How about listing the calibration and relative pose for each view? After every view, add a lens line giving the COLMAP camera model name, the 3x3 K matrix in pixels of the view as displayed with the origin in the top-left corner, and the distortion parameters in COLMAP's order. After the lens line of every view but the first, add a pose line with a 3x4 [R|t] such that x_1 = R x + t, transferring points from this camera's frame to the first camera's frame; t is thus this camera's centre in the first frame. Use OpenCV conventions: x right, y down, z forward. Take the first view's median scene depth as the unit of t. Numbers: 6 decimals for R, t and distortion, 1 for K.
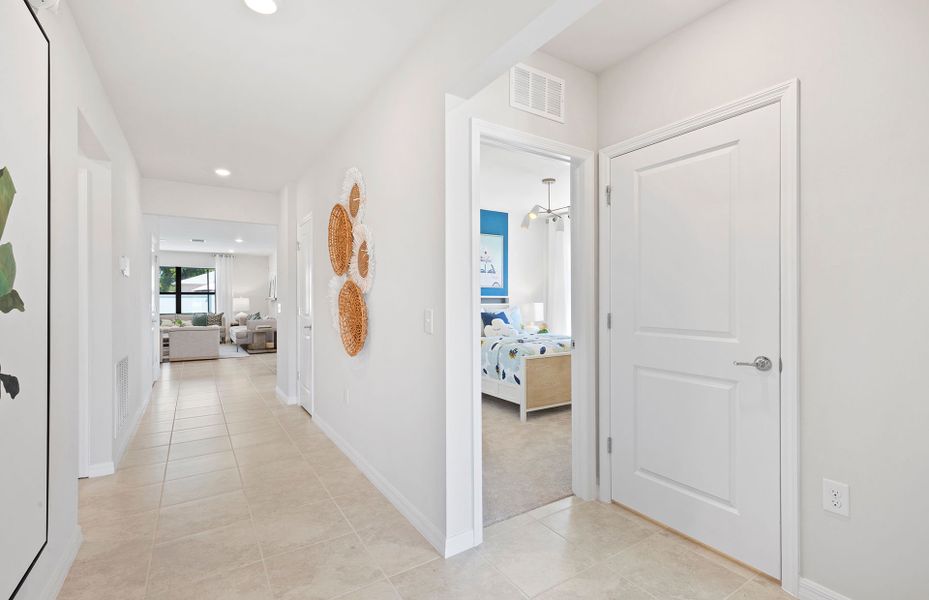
lens RADIAL K [[419.5, 0, 467.4], [0, 419.5, 298.4], [0, 0, 1]] dist [0.003700, -0.000252]
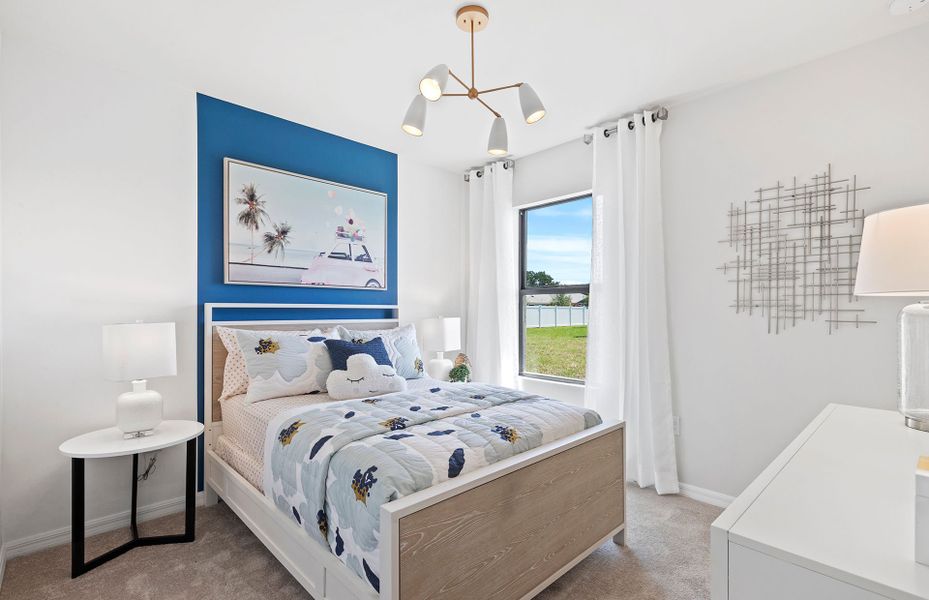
lens RADIAL K [[419.5, 0, 467.4], [0, 419.5, 298.4], [0, 0, 1]] dist [0.003700, -0.000252]
pose [[0.981628, 0.005256, 0.190731, 0.087626], [0.000113, 0.999604, -0.028124, 0.000730], [-0.190803, 0.027629, 0.981239, 0.470886]]
